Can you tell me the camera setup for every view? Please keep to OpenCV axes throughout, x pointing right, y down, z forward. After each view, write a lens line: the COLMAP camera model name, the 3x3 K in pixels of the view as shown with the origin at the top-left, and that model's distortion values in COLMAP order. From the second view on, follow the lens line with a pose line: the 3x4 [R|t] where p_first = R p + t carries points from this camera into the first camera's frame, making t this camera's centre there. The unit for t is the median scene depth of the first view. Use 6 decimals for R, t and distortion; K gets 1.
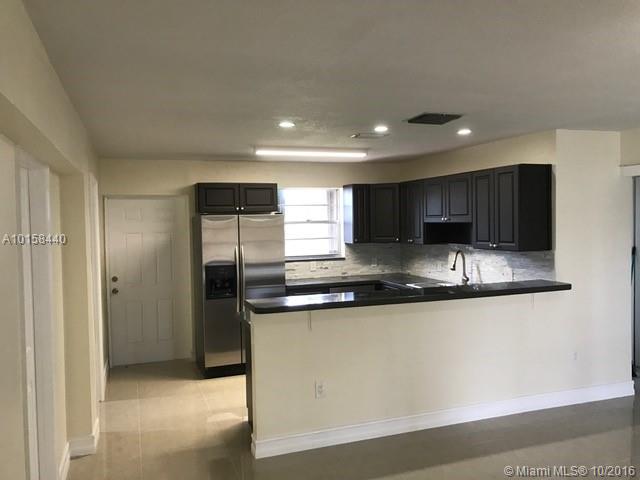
lens RADIAL K [[526.2, 0, 320.0], [0, 526.2, 240.0], [0, 0, 1]] dist [0.011780, 0.000946]
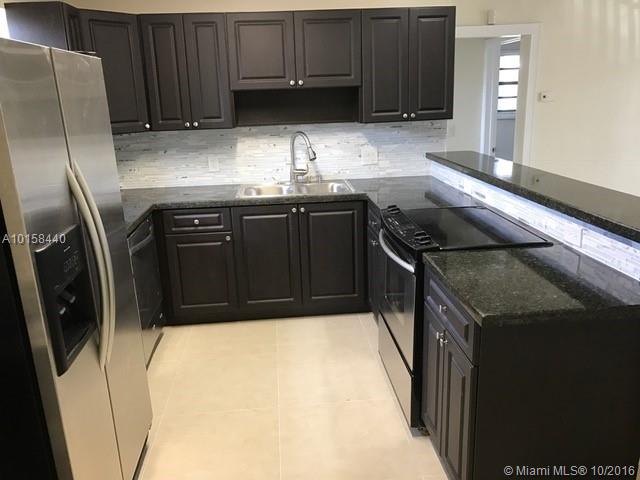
lens RADIAL K [[526.2, 0, 320.0], [0, 526.2, 240.0], [0, 0, 1]] dist [0.011780, 0.000946]
pose [[0.265056, -0.250568, 0.931107, -0.398029], [0.068809, 0.968099, 0.240935, -0.005793], [-0.961775, 0.000207, 0.273842, 0.793347]]
